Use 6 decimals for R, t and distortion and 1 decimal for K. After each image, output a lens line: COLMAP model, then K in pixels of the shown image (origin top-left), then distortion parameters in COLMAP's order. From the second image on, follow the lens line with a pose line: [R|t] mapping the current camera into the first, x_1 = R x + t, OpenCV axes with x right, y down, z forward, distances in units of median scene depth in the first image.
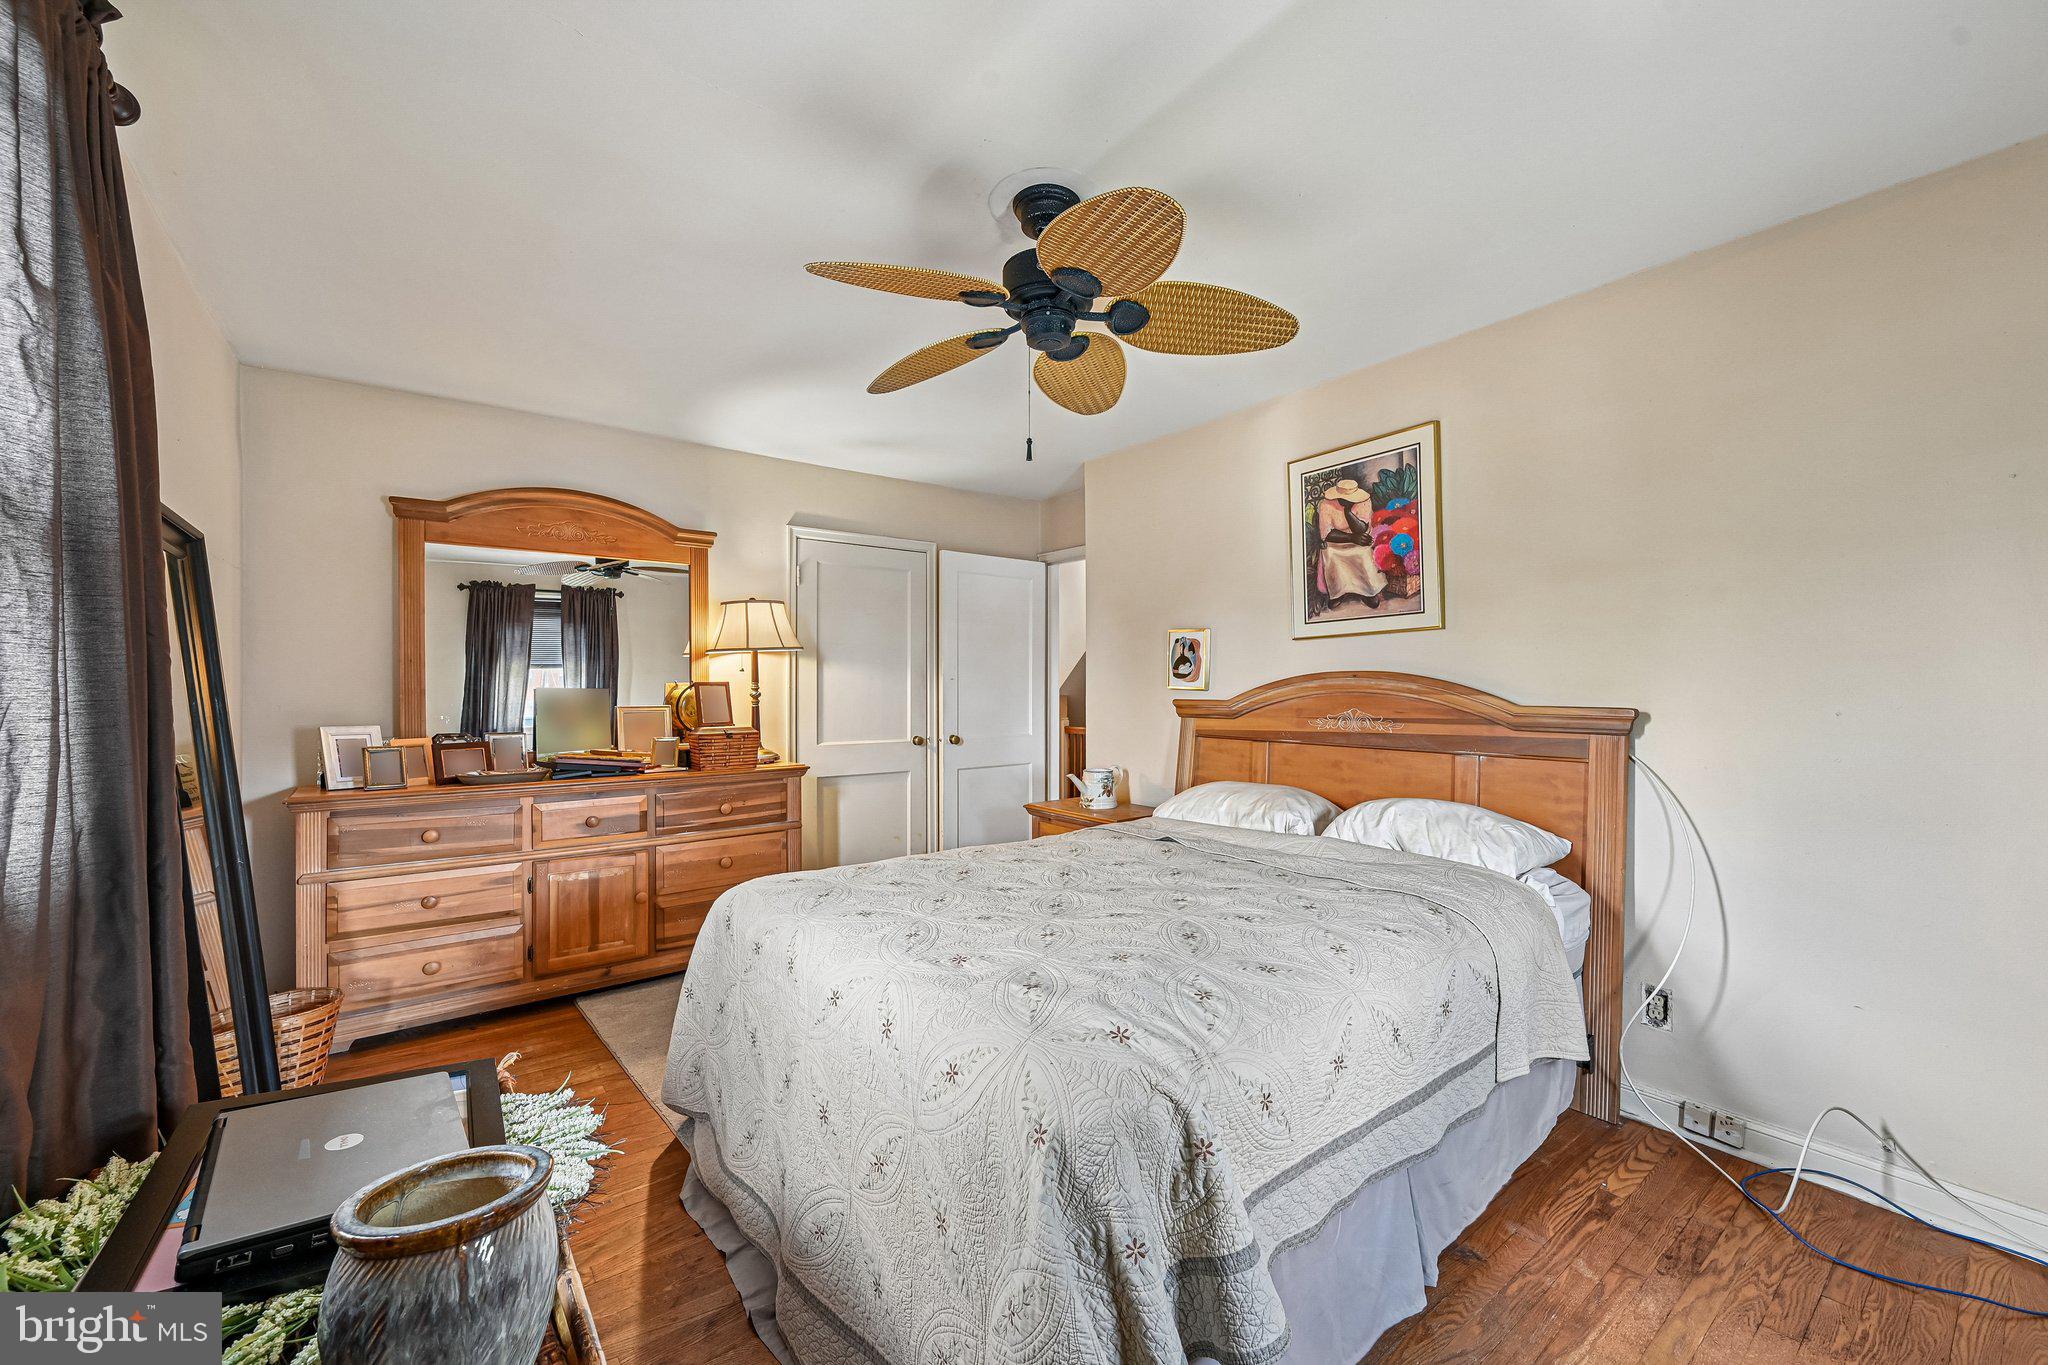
lens RADIAL K [[806.0, 0, 1034.4], [0, 806.0, 692.9], [0, 0, 1]] dist [-0.000389, -0.000344]
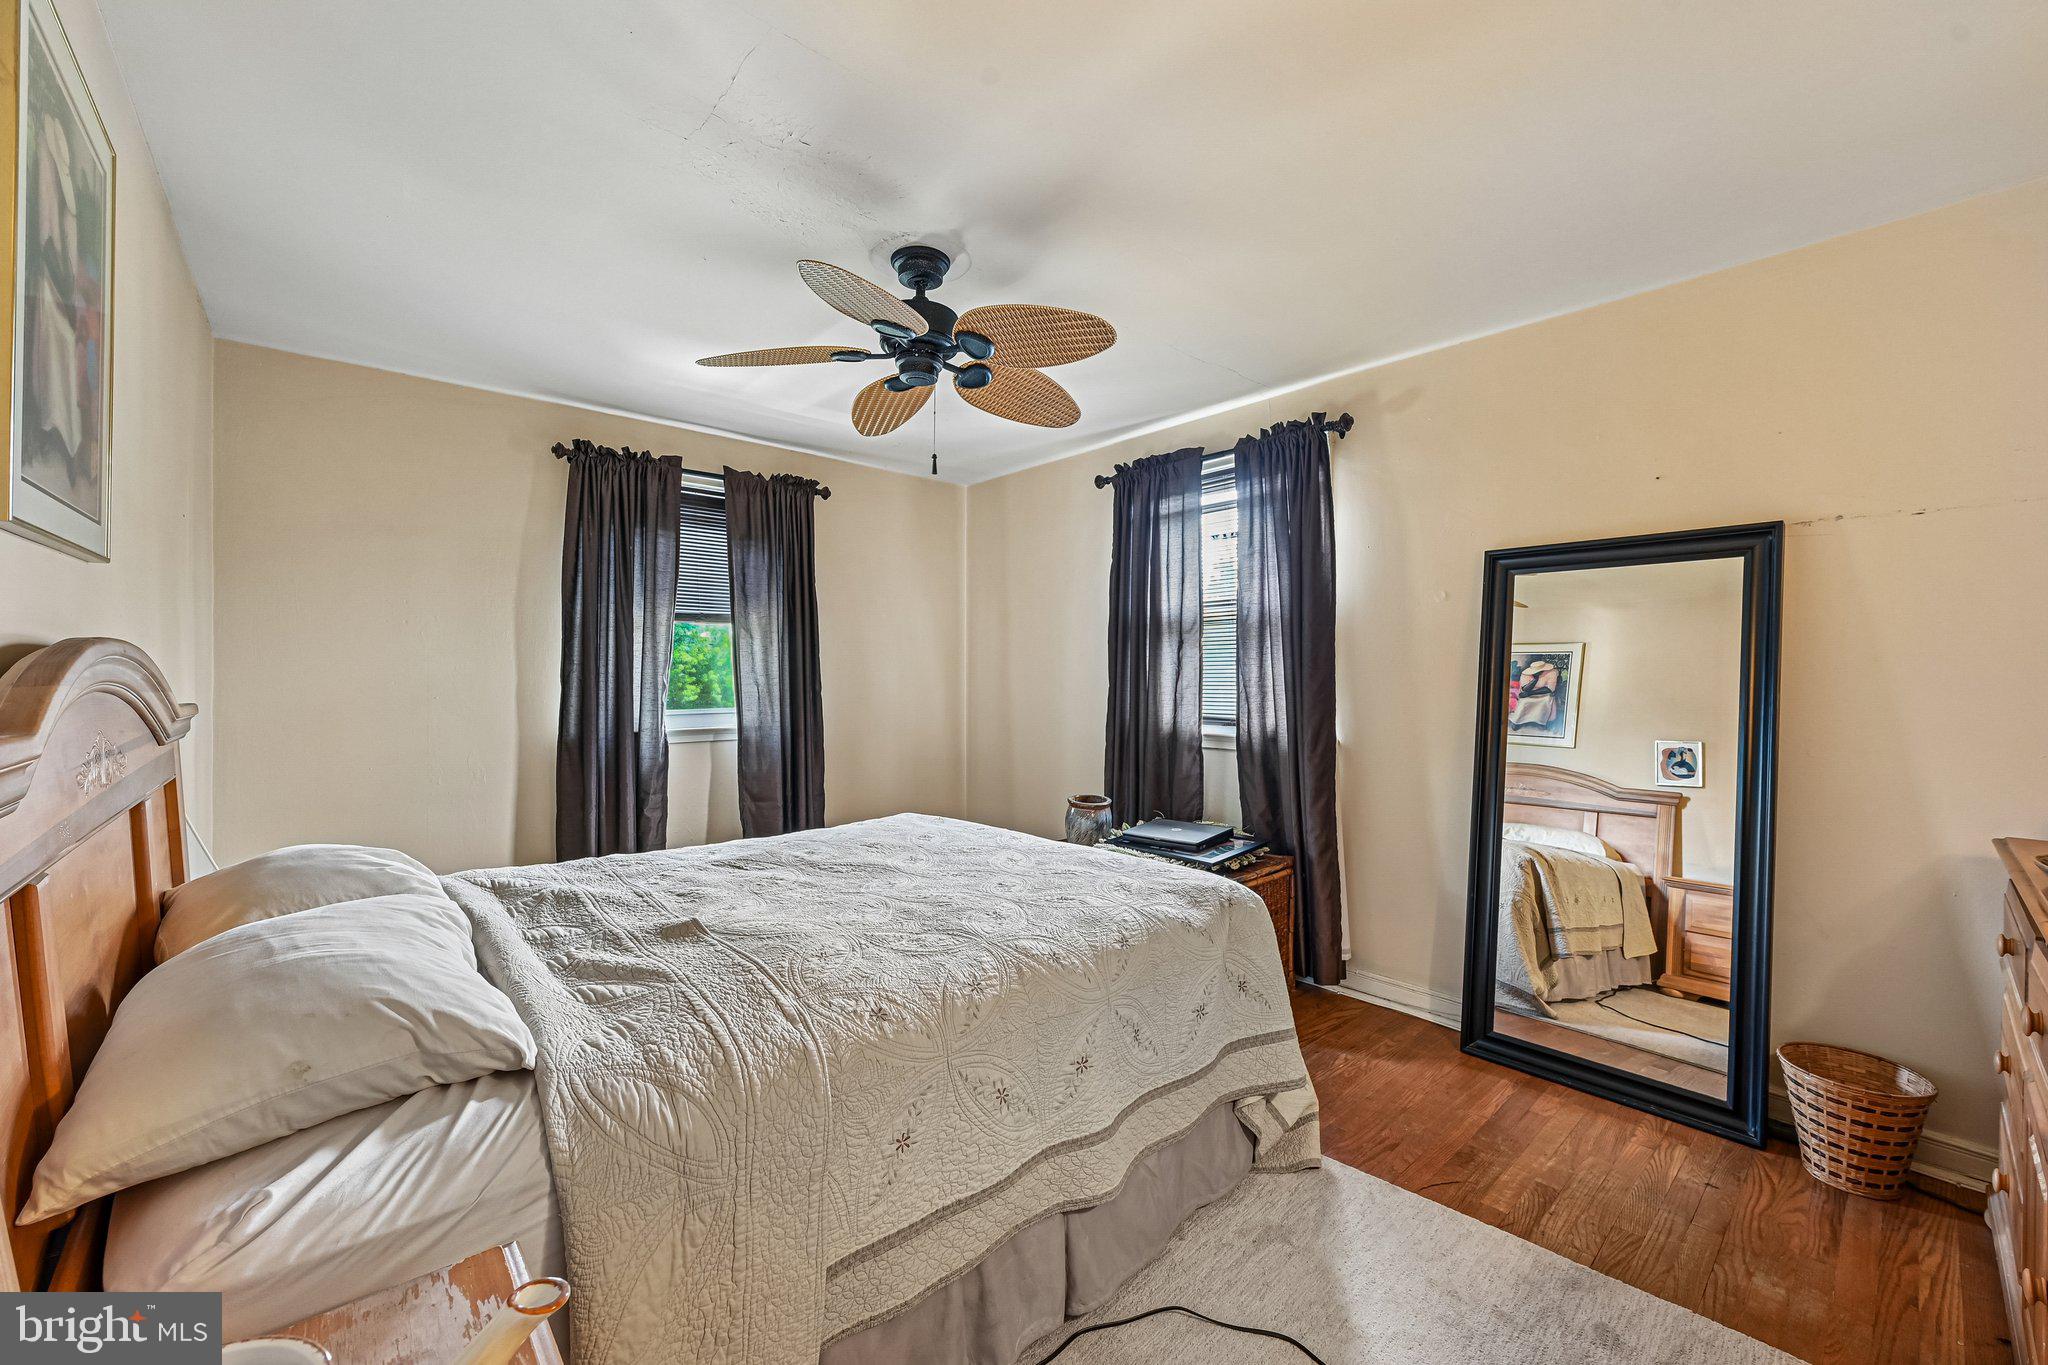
lens RADIAL K [[811.9, 0, 1024.0], [0, 811.9, 682.5], [0, 0, 1]] dist [-0.002006, 0.000130]
pose [[-0.997830, 0.000309, -0.065849, -0.036172], [-0.000639, 0.999896, 0.014376, -0.010574], [0.065846, 0.014387, -0.997726, 1.390950]]
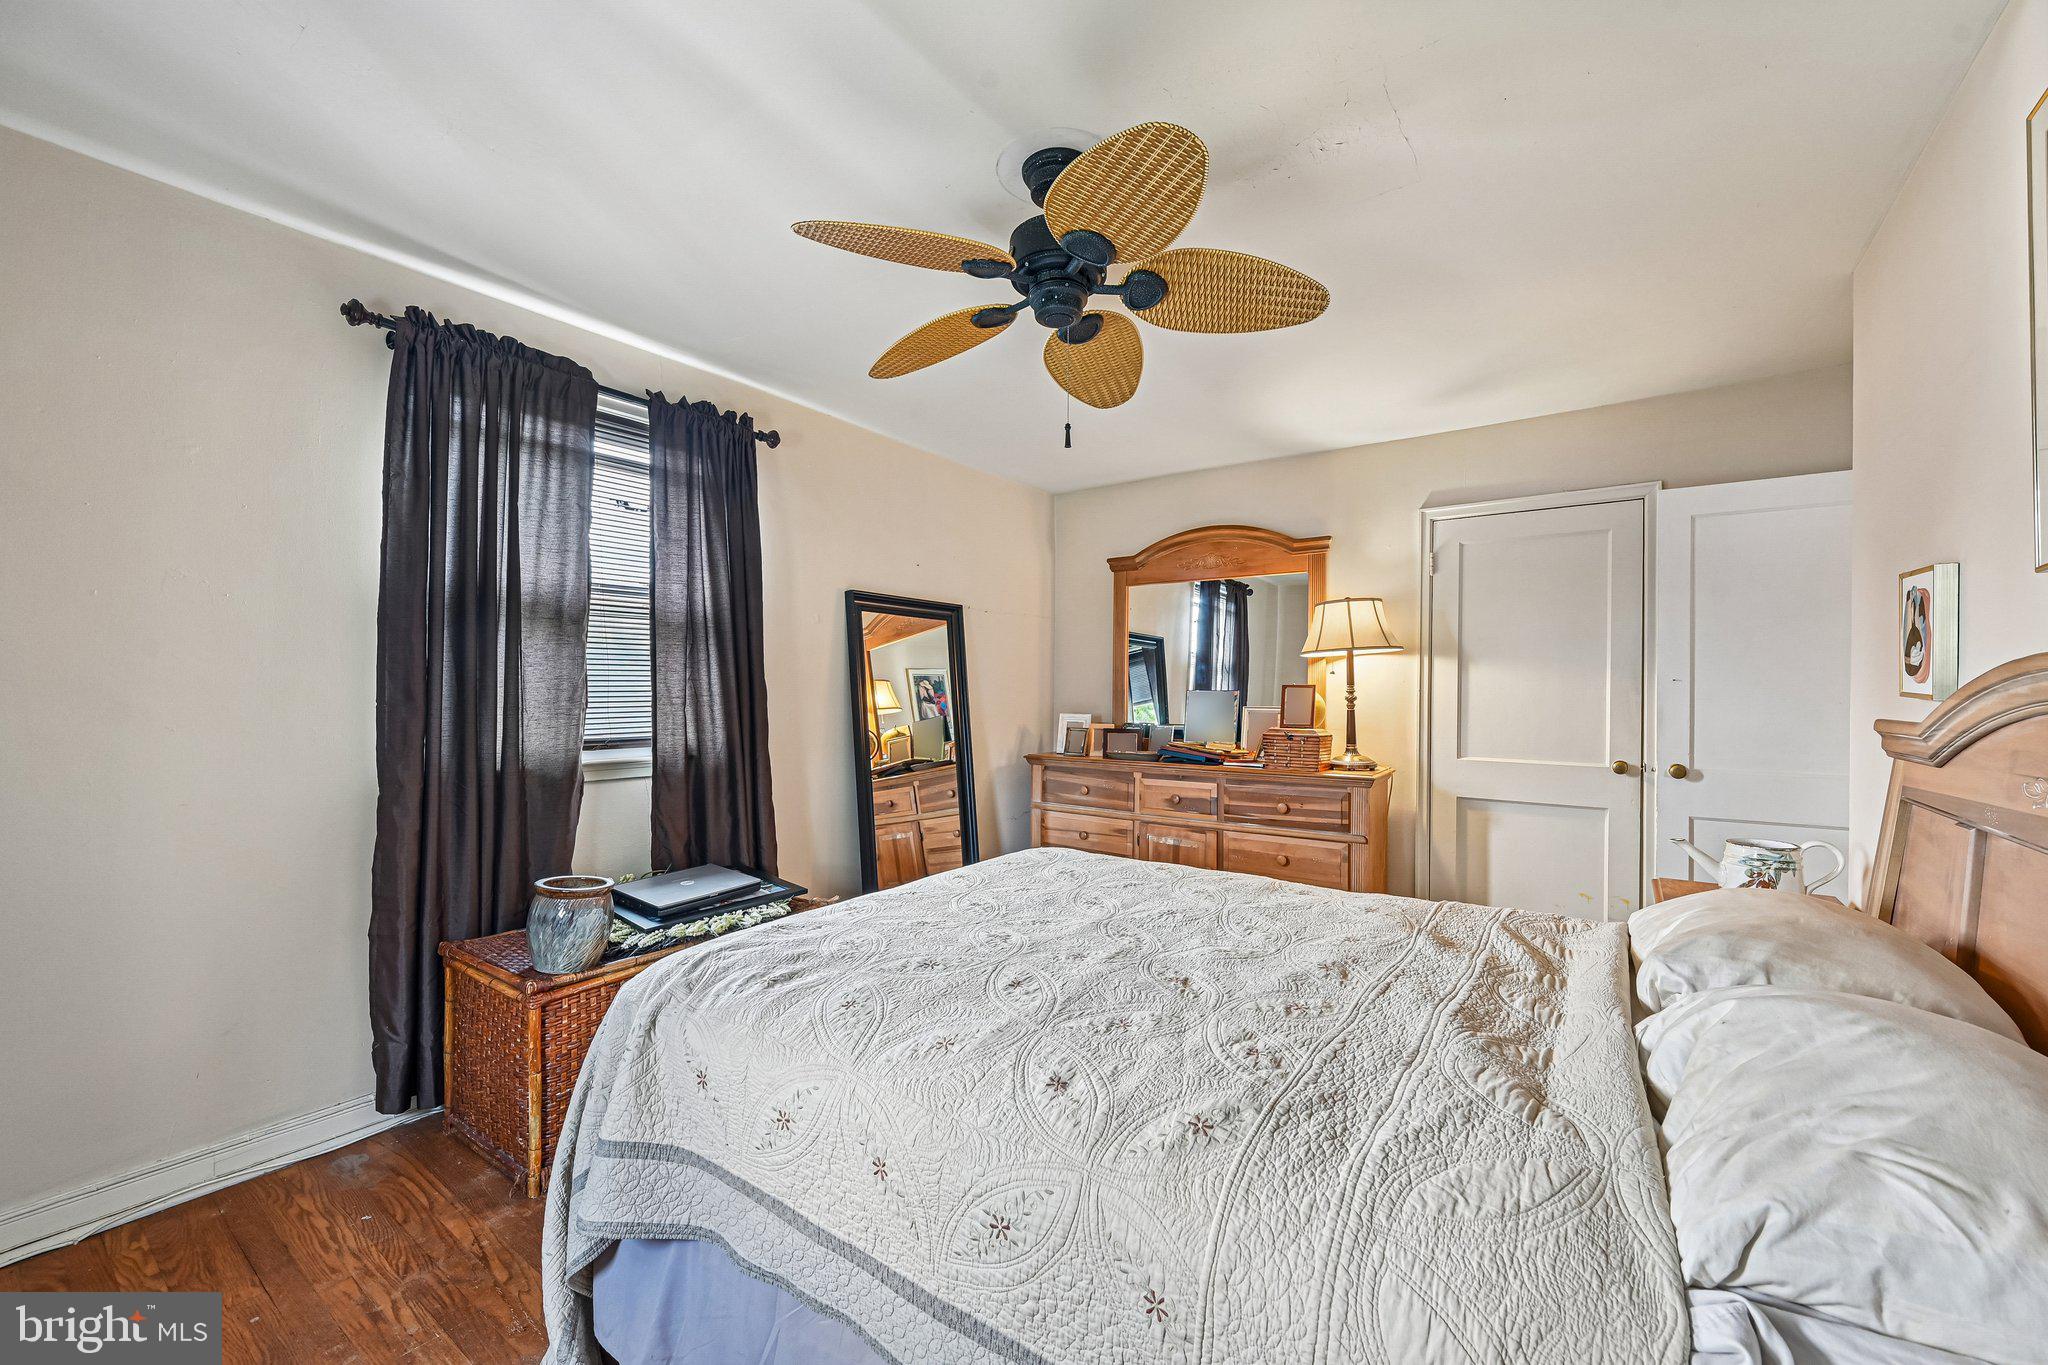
lens RADIAL K [[806.0, 0, 1034.4], [0, 806.0, 692.9], [0, 0, 1]] dist [-0.000389, -0.000344]
pose [[0.292864, 0.007951, -0.956121, 0.574824], [-0.013105, 0.999905, 0.004301, -0.003798], [0.956064, 0.011270, 0.292941, 0.448647]]
